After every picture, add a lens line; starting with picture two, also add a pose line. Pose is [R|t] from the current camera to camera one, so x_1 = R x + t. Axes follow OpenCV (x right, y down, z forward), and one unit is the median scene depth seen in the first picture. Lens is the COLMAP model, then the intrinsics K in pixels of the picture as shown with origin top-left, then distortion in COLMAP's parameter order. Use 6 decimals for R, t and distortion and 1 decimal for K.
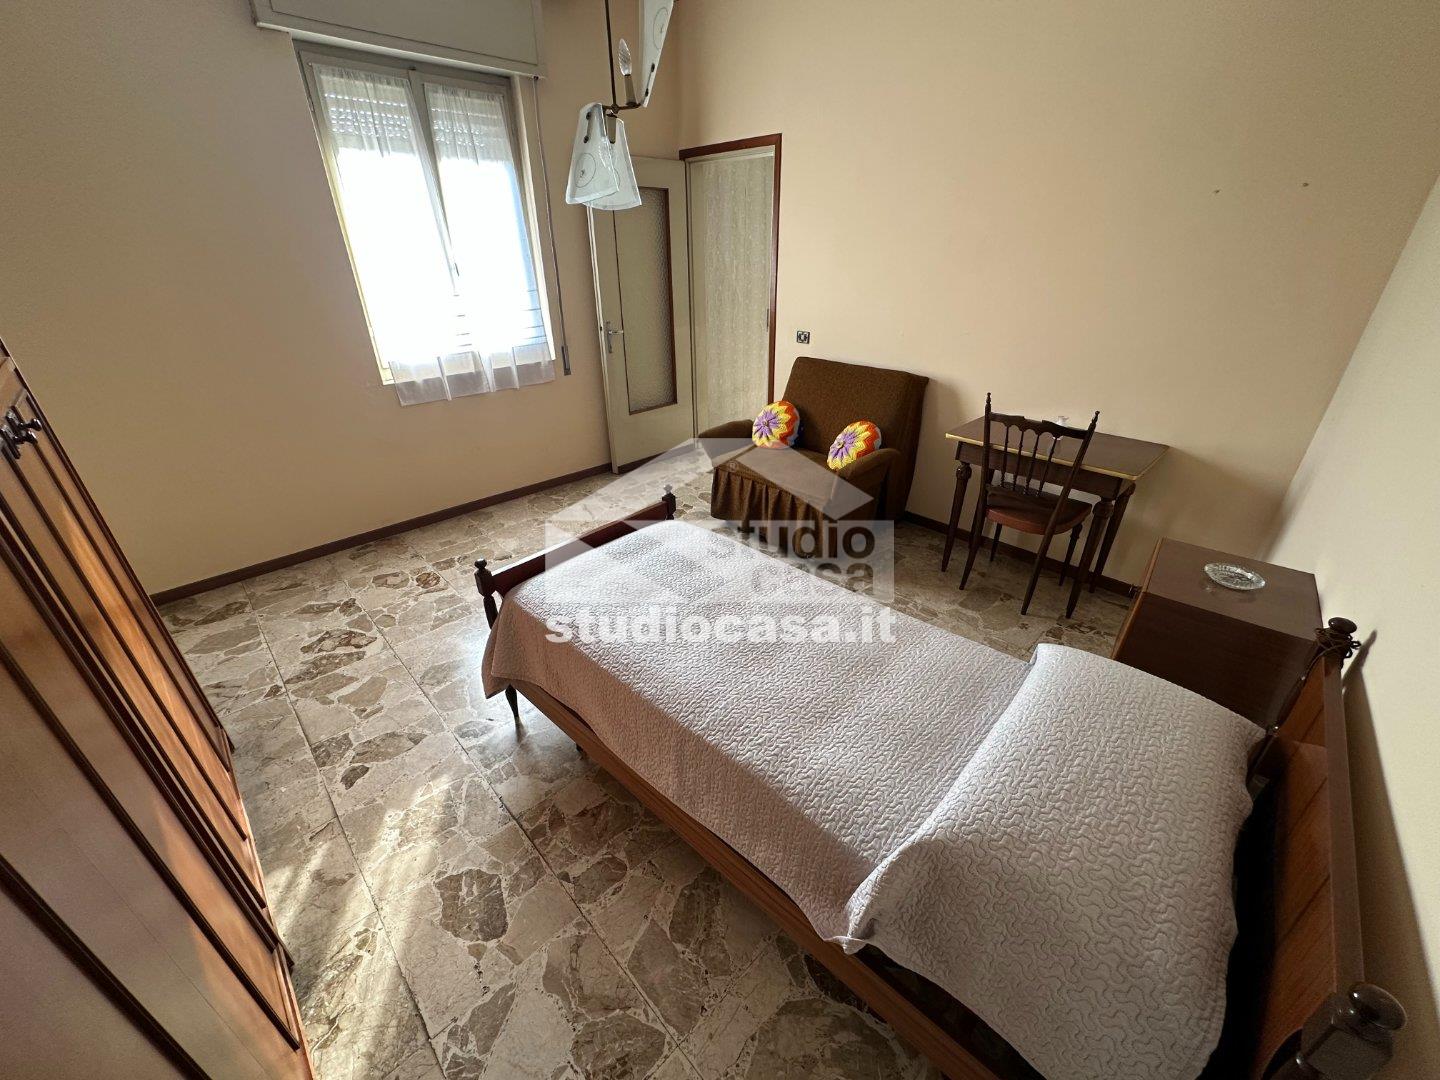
lens RADIAL K [[571.6, 0, 713.5], [0, 571.6, 531.5], [0, 0, 1]] dist [-0.003379, -0.000249]
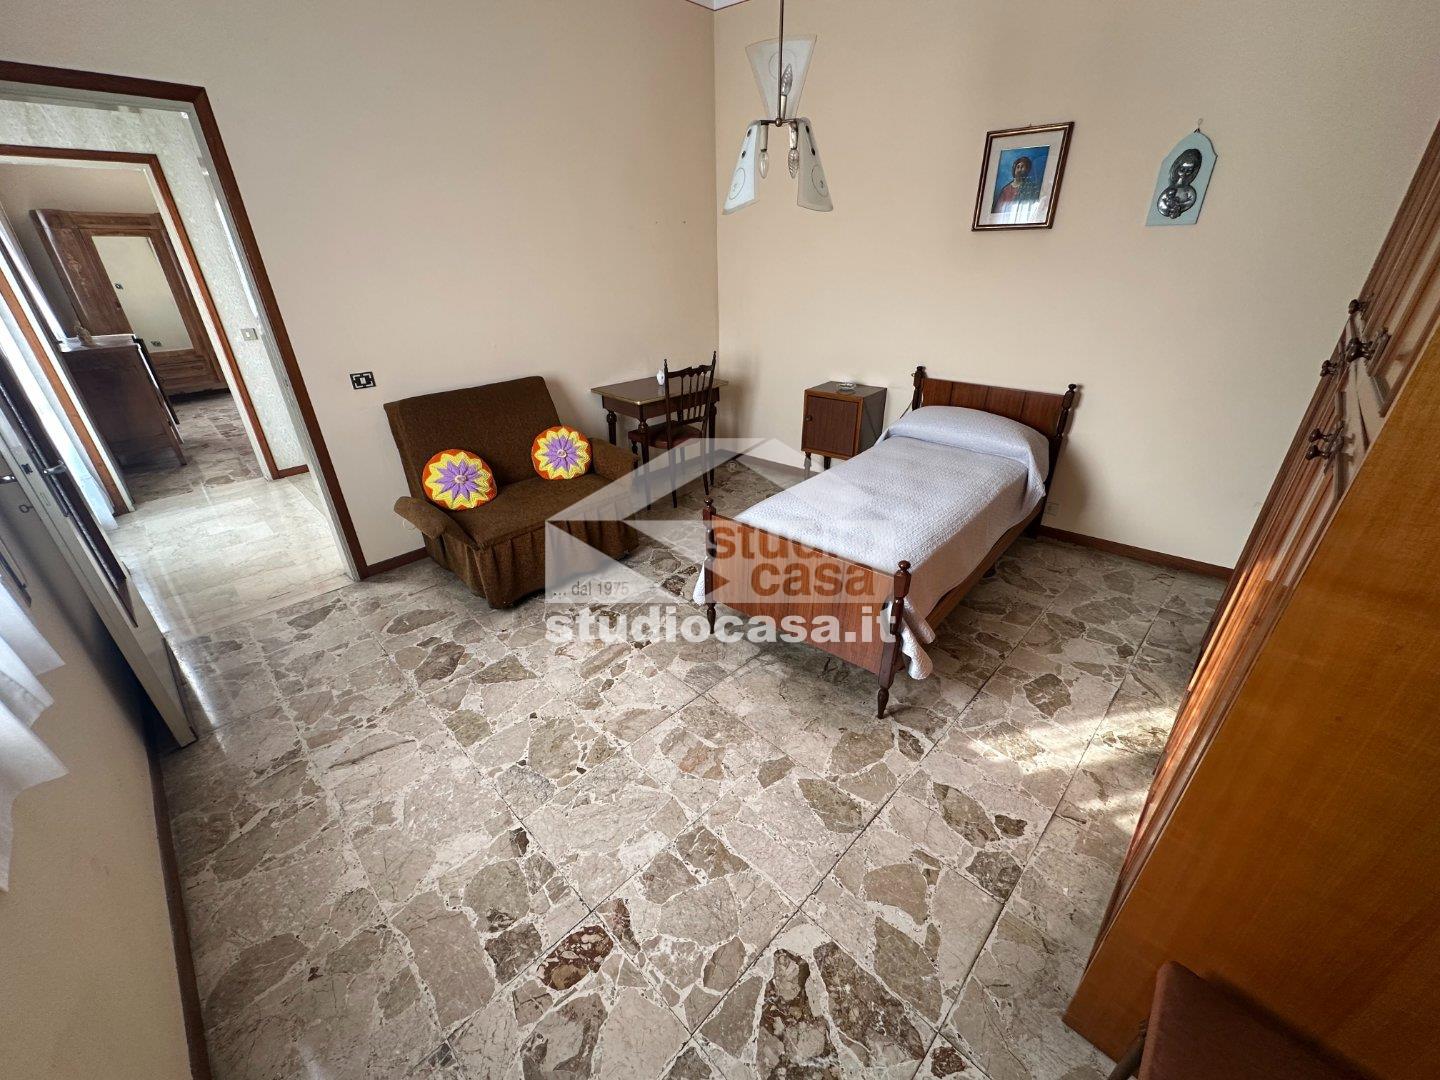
lens RADIAL K [[571.6, 0, 726.7], [0, 571.6, 531.9], [0, 0, 1]] dist [-0.003379, -0.000249]
pose [[-0.033880, -0.436216, 0.899204, -1.177635], [0.462807, 0.790593, 0.400965, -0.493840], [-0.885811, 0.429743, 0.175099, 0.997922]]
